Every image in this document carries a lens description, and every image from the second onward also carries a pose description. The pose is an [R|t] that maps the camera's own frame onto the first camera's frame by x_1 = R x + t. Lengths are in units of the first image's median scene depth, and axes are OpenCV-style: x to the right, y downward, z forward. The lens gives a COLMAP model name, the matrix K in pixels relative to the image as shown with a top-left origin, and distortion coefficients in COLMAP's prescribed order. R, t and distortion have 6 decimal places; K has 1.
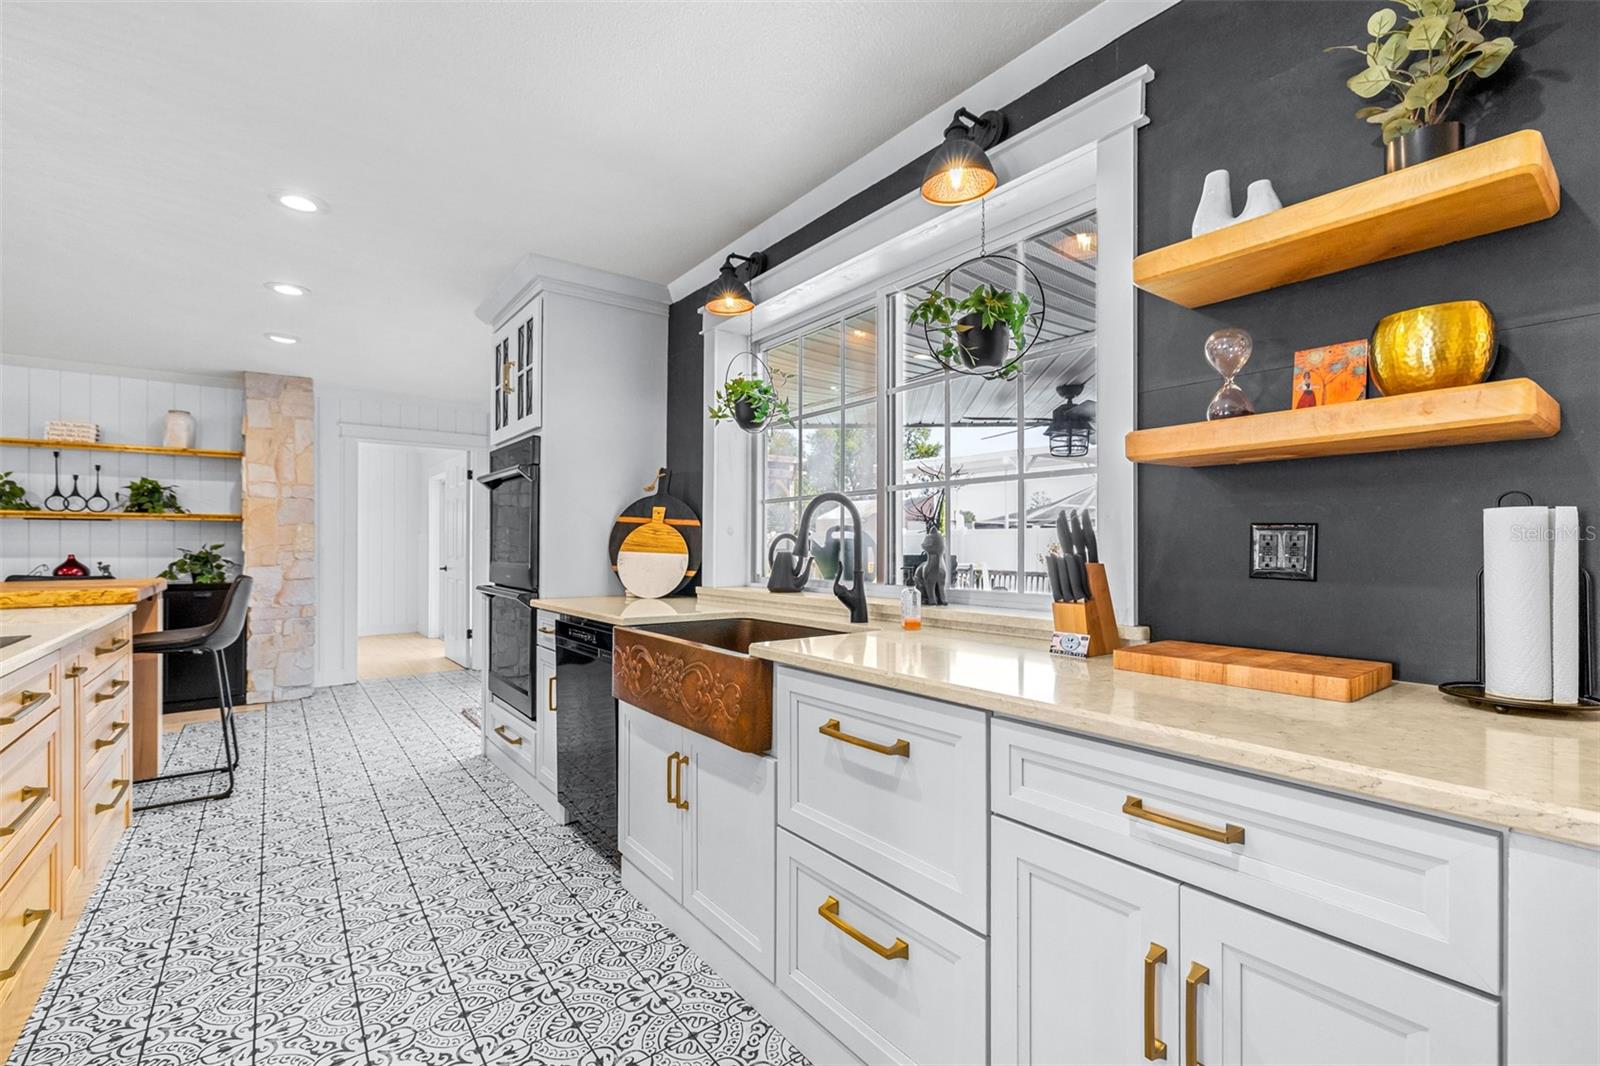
lens RADIAL K [[694.1, 0, 794.5], [0, 694.1, 543.7], [0, 0, 1]] dist [0.003710, -0.001829]
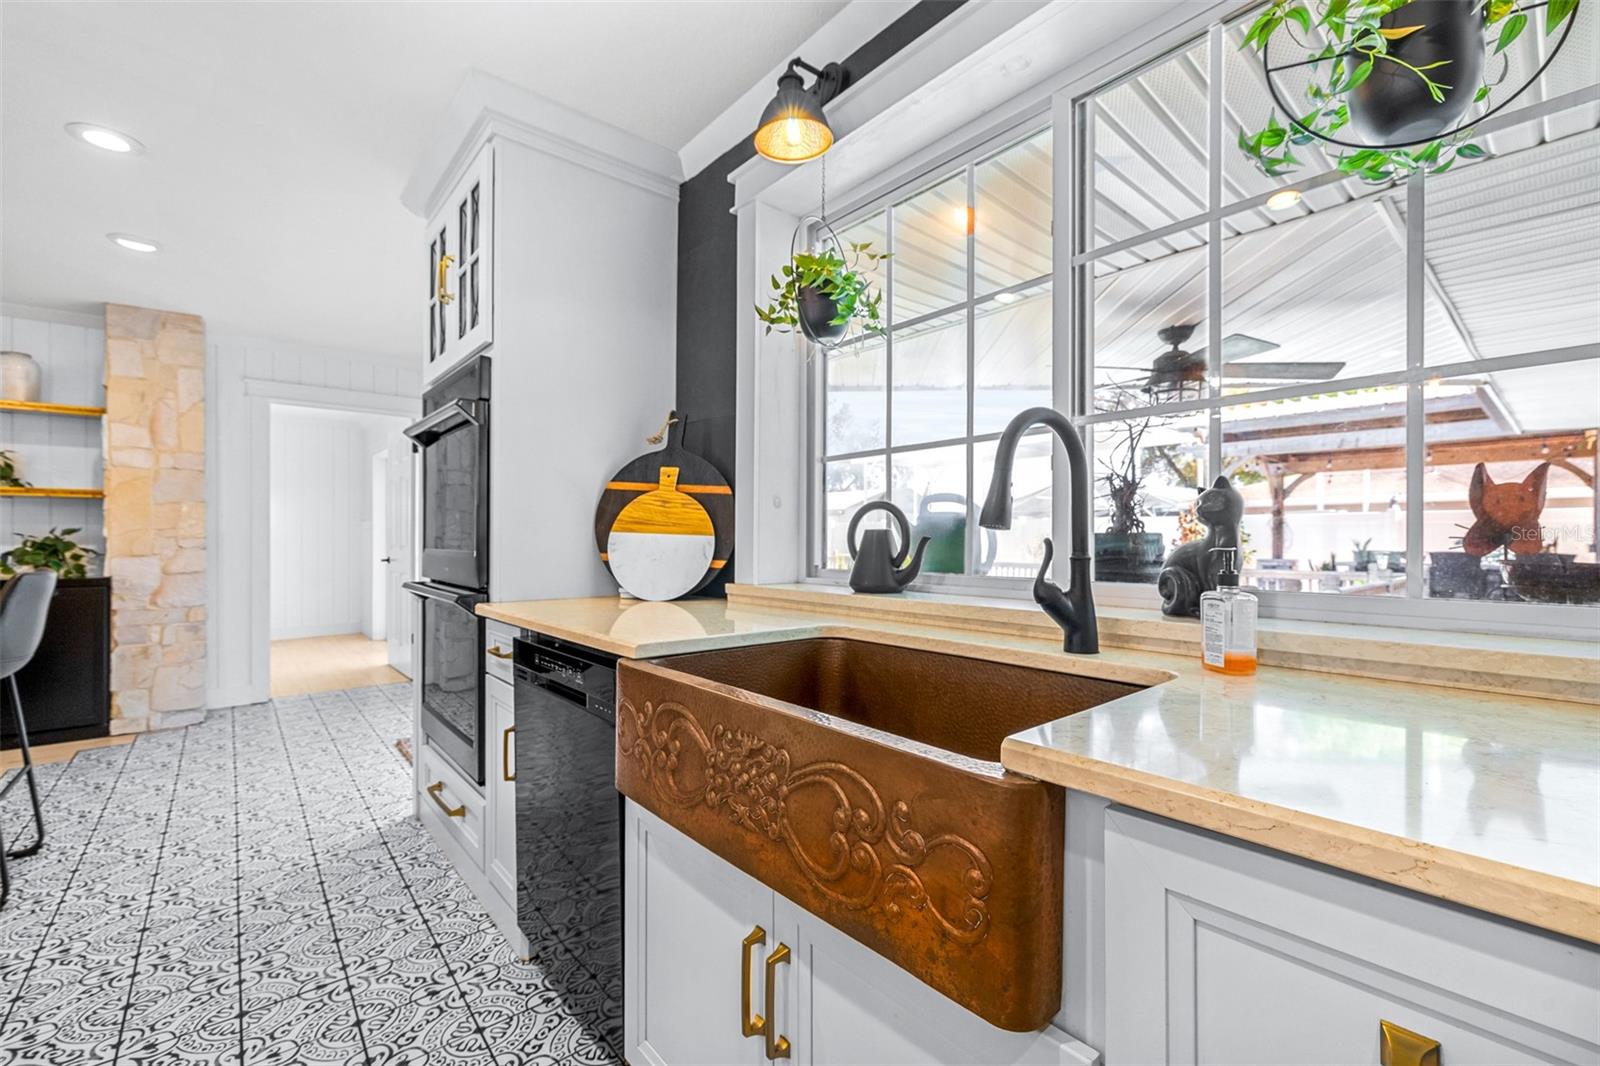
lens RADIAL K [[694.1, 0, 792.7], [0, 694.1, 538.5], [0, 0, 1]] dist [0.003710, -0.001829]
pose [[0.999150, 0.000647, 0.041207, -0.103893], [-0.000737, 0.999997, 0.002152, 0.015994], [-0.041206, -0.002180, 0.999148, 0.319547]]
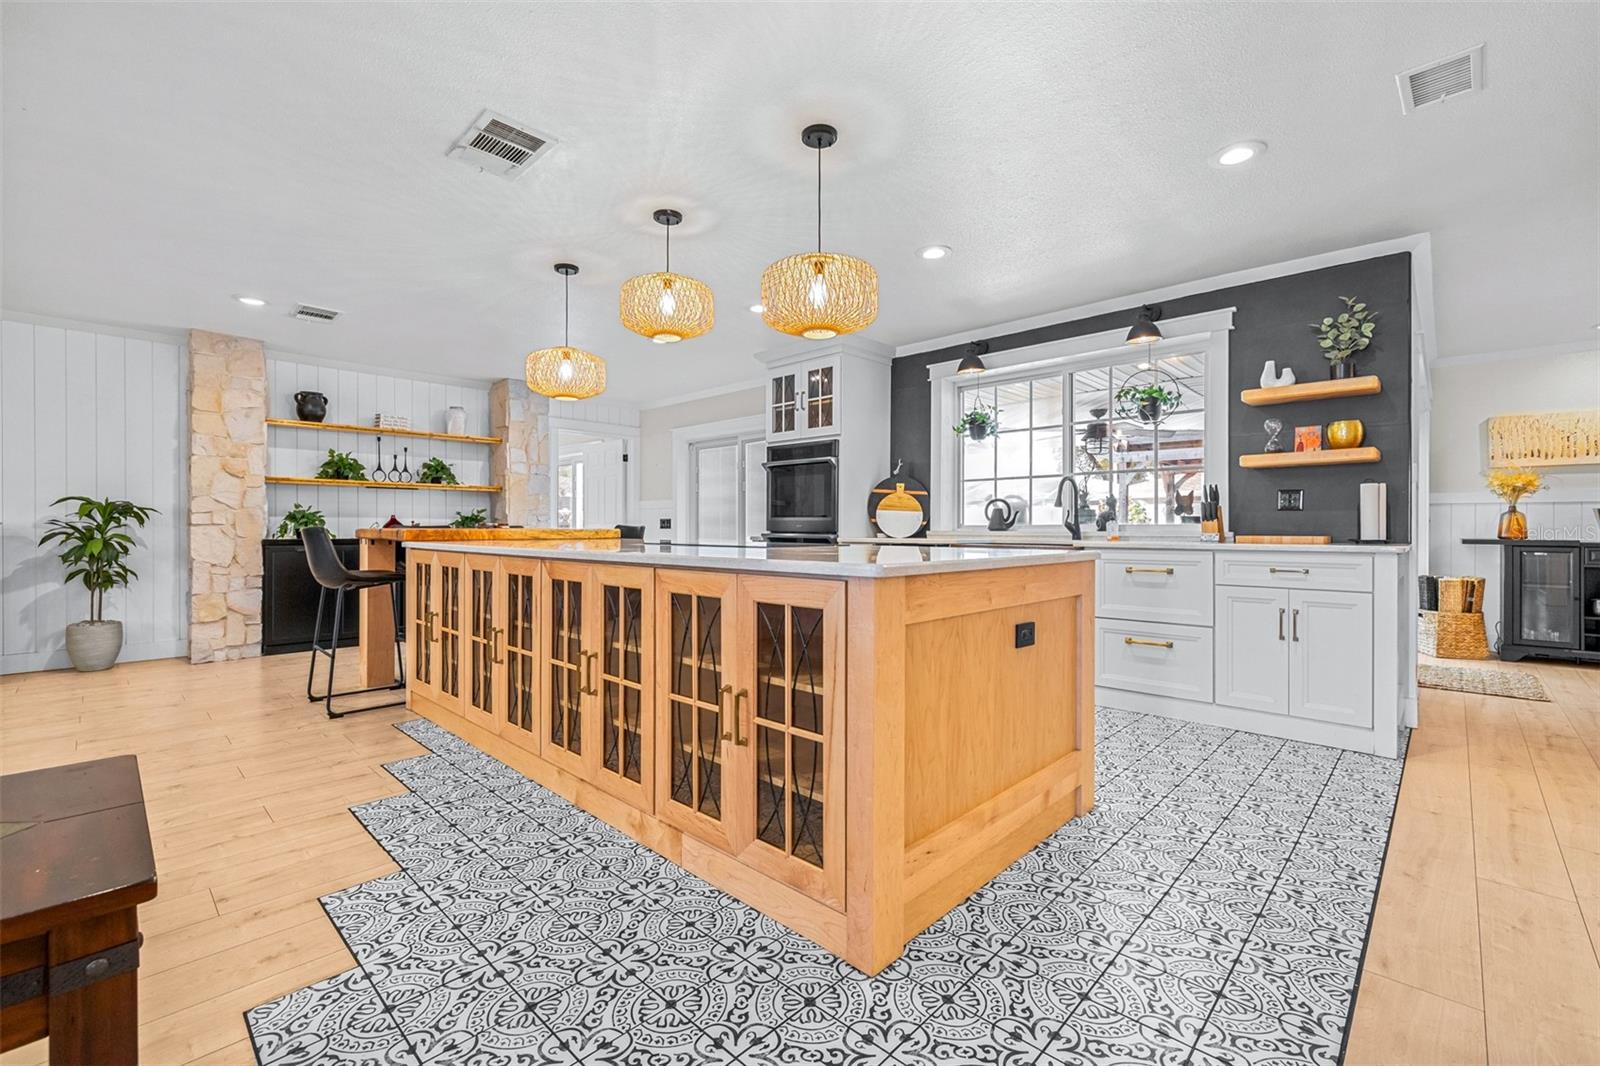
lens RADIAL K [[694.1, 0, 793.5], [0, 694.1, 522.0], [0, 0, 1]] dist [0.003710, -0.001829]
pose [[0.989735, 0.003418, 0.142876, -0.697105], [-0.002516, 0.999976, -0.006493, 0.051487], [-0.142894, 0.006067, 0.989719, -0.610941]]
